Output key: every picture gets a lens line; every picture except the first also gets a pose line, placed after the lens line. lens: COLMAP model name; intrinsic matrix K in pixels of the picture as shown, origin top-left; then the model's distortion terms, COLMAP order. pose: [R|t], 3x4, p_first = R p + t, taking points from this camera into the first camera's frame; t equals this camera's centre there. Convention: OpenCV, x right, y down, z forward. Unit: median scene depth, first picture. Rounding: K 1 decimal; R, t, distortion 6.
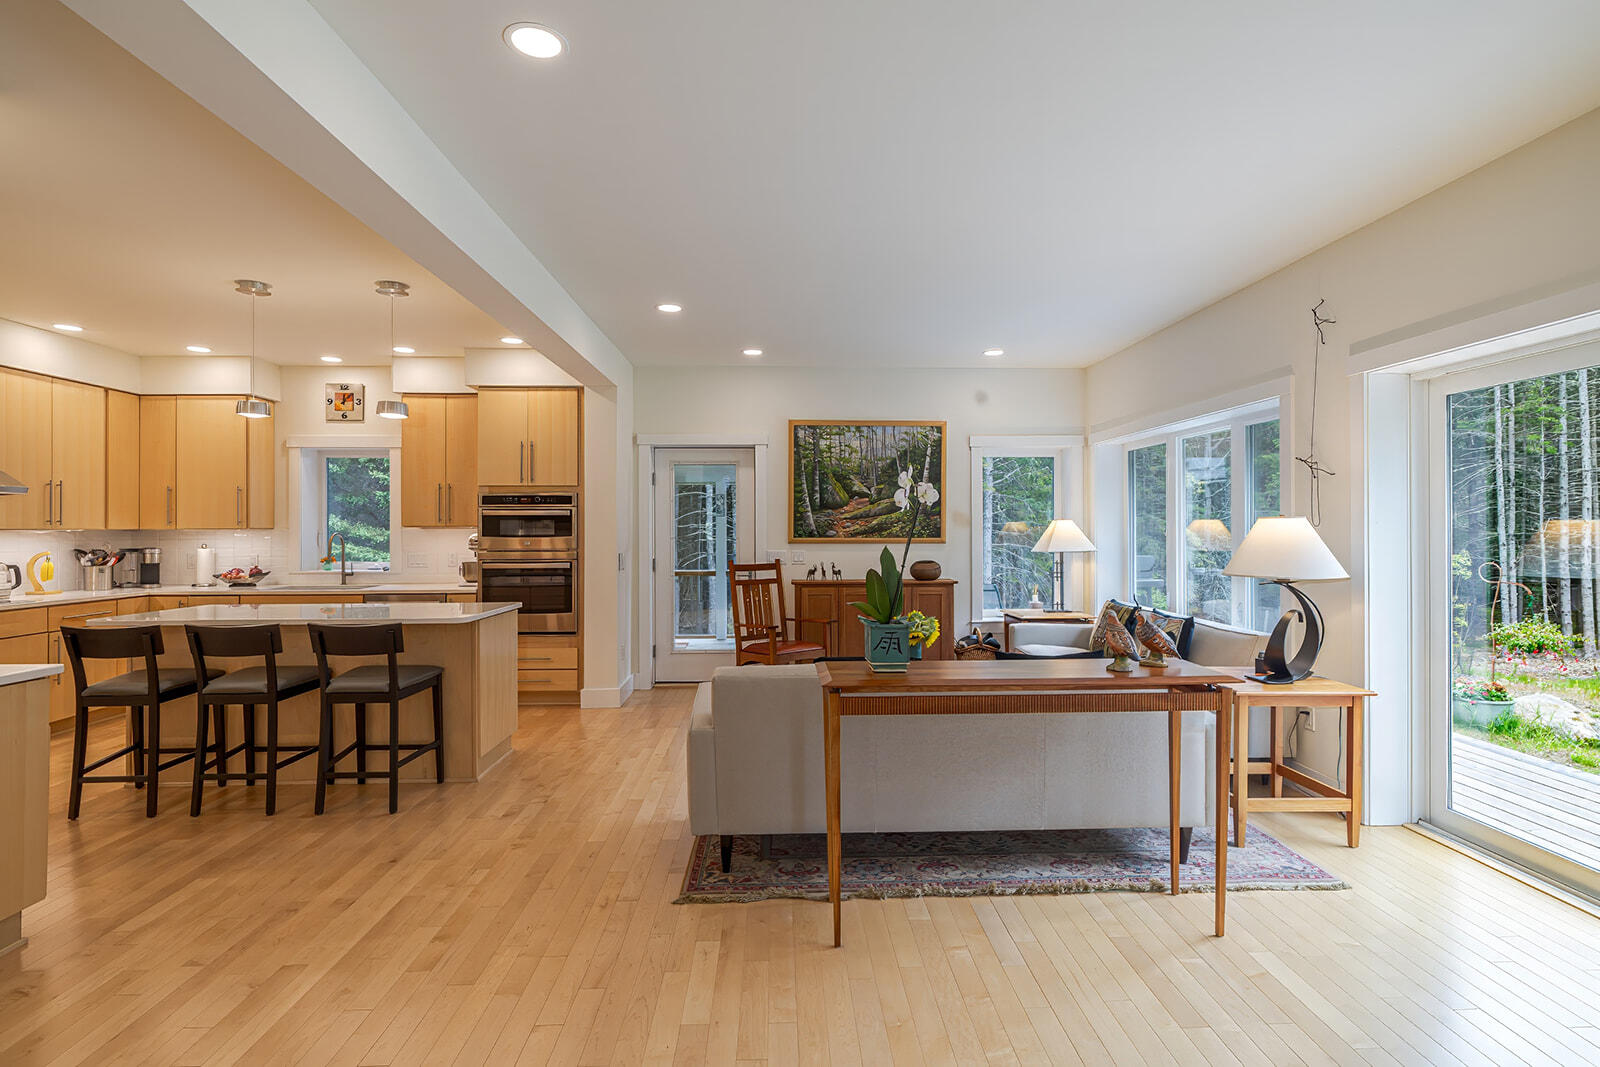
lens RADIAL K [[774.9, 0, 801.2], [0, 774.9, 524.7], [0, 0, 1]] dist [-0.003901, 0.001868]
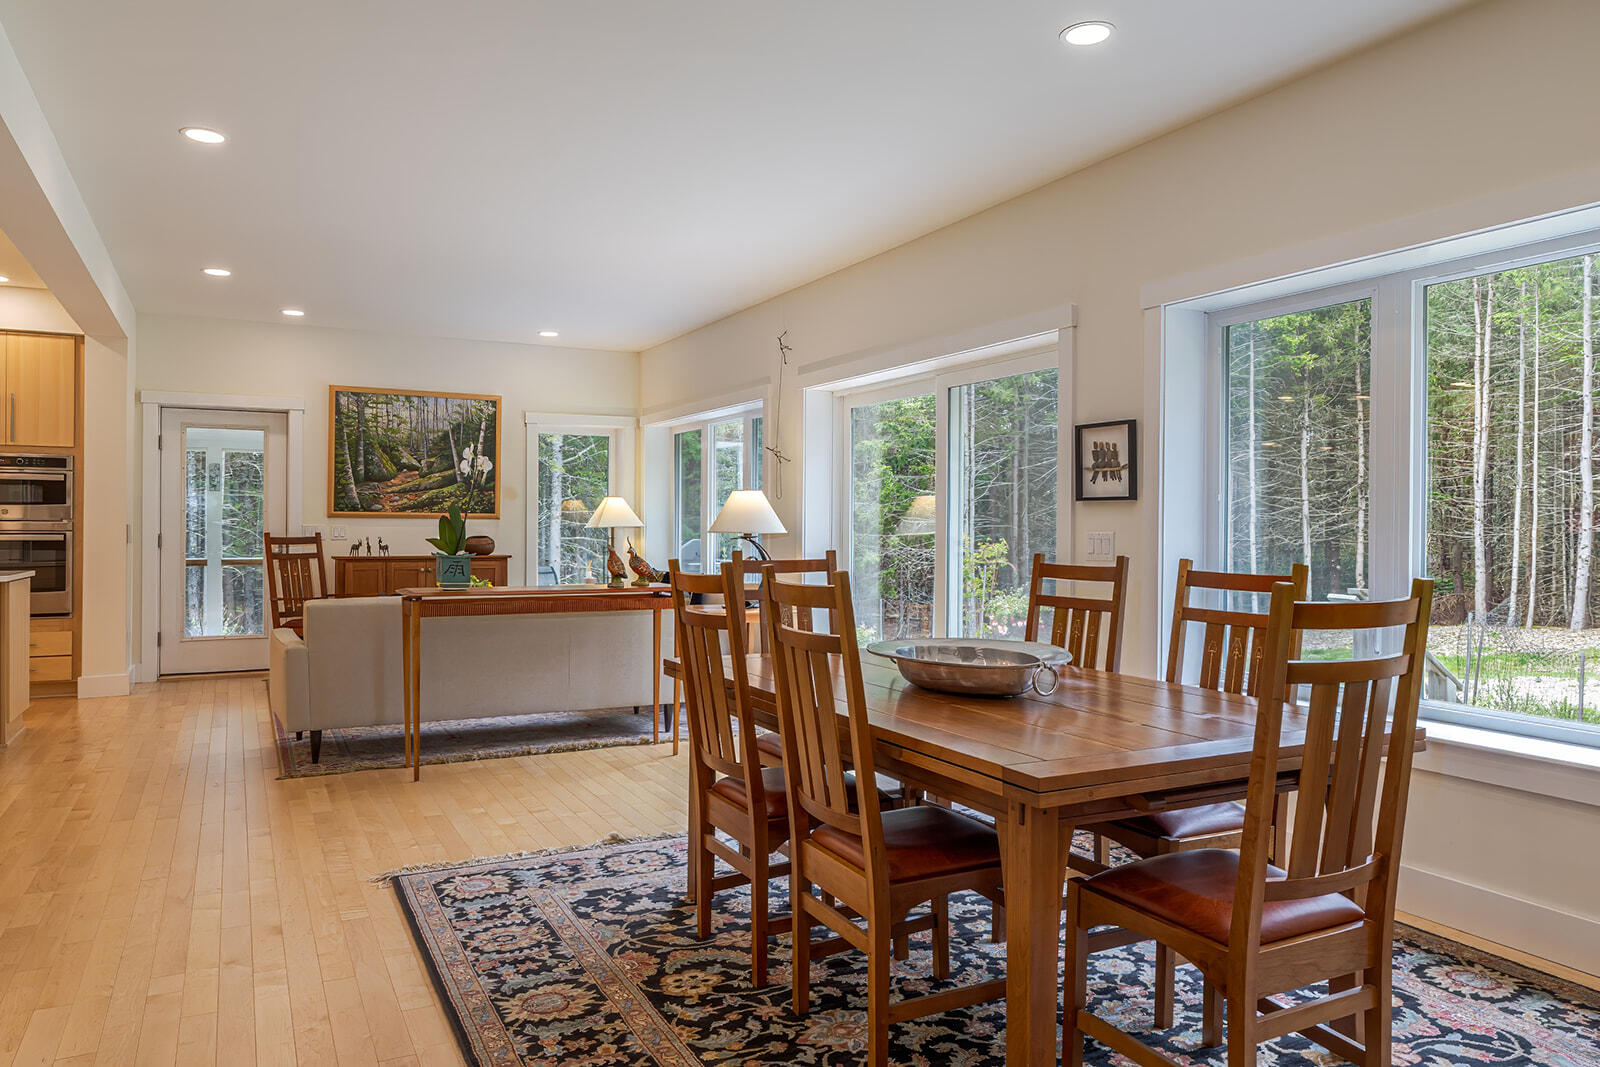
lens RADIAL K [[1070.4, 0, 797.3], [0, 1070.4, 524.7], [0, 0, 1]] dist [-0.003622, -0.003158]
pose [[0.899311, 0.006547, 0.437262, -0.077813], [-0.008743, 0.999957, 0.003011, 0.026429], [-0.437223, -0.006531, 0.899329, -0.442470]]
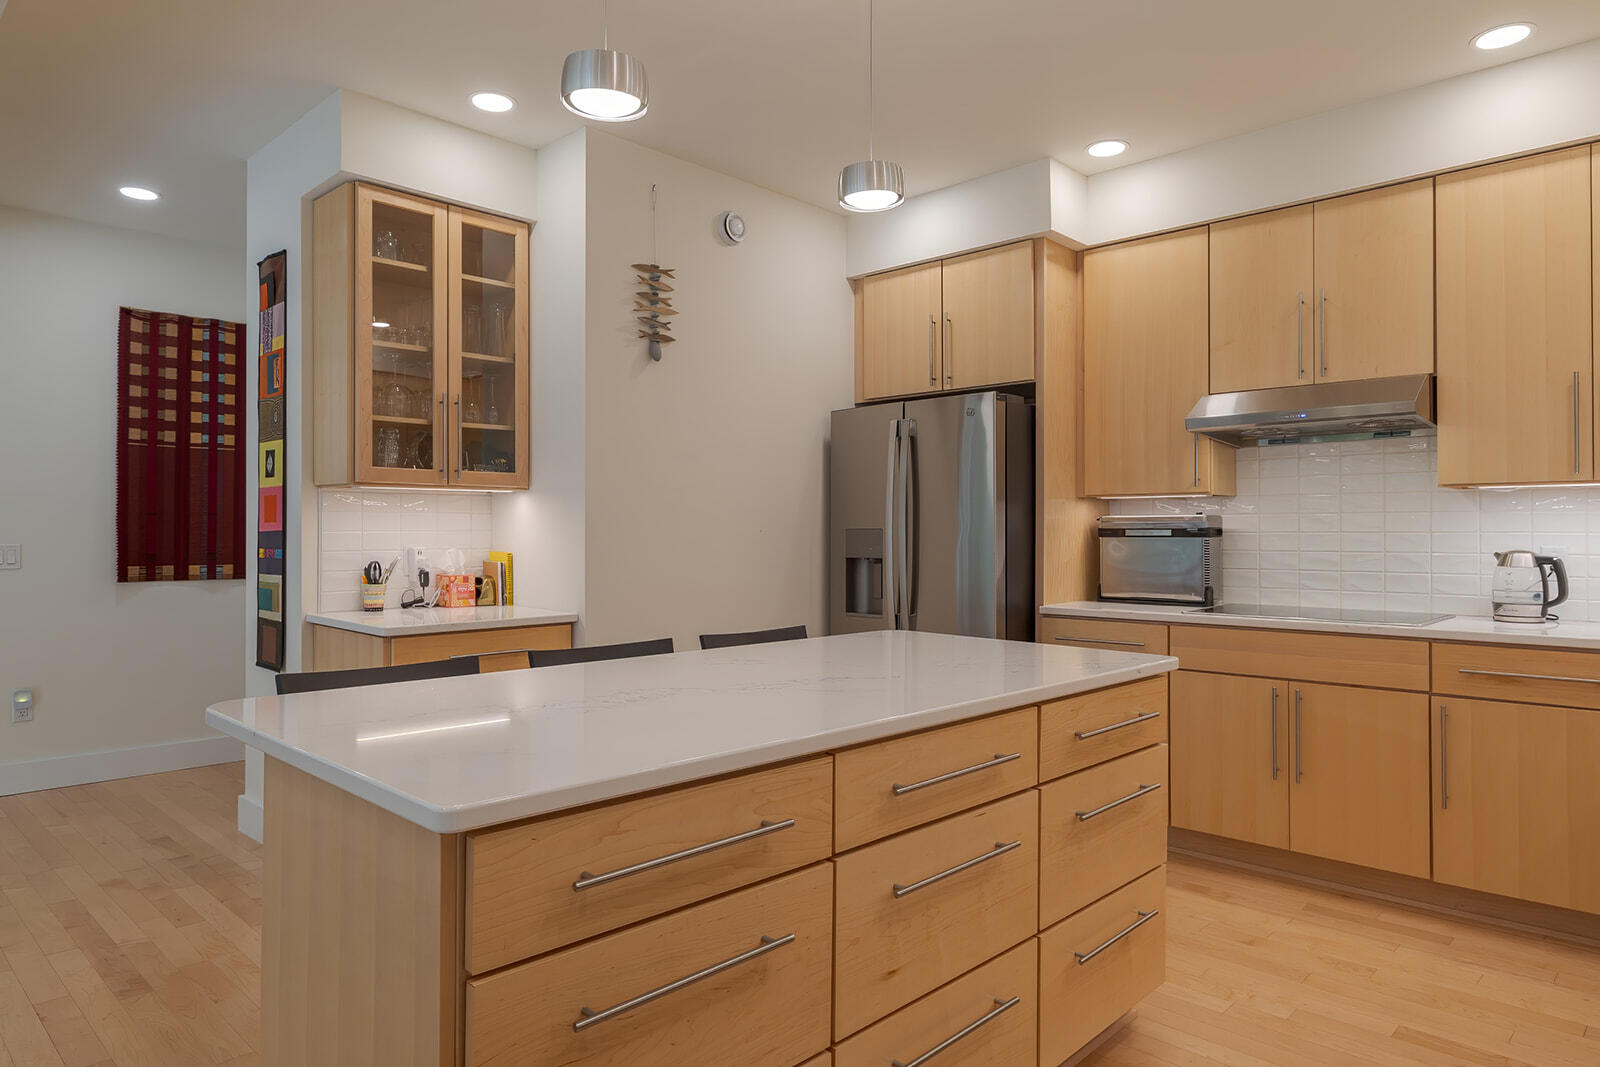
lens RADIAL K [[1012.9, 0, 796.9], [0, 1012.9, 527.3], [0, 0, 1]] dist [-0.001729, -0.002036]
pose [[-0.724871, -0.000220, -0.688884, -0.202001], [0.005229, 0.999969, -0.005821, 0.029970], [0.688865, -0.007821, -0.724848, 0.986472]]
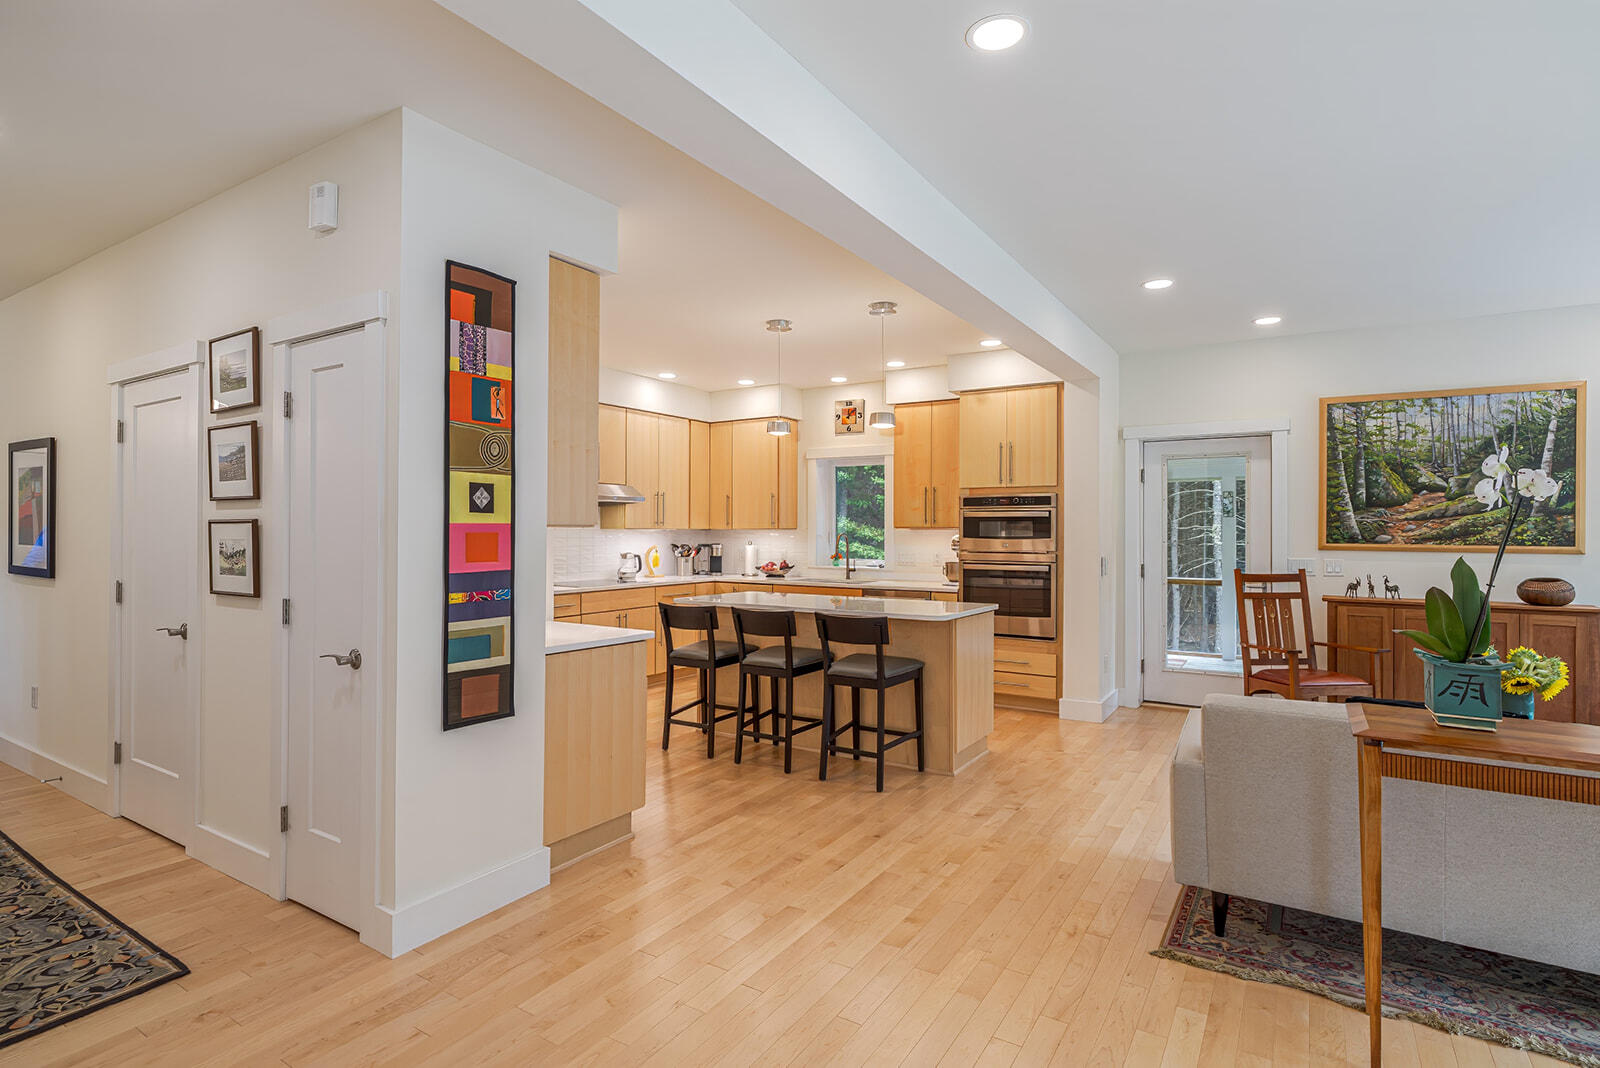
lens RADIAL K [[796.0, 0, 804.5], [0, 796.0, 525.9], [0, 0, 1]] dist [-0.008756, 0.003202]
pose [[0.825662, 0.002785, -0.564158, 0.008503], [-0.002954, 0.999995, 0.000613, -0.000226], [0.564157, 0.001161, 0.825667, 0.011730]]
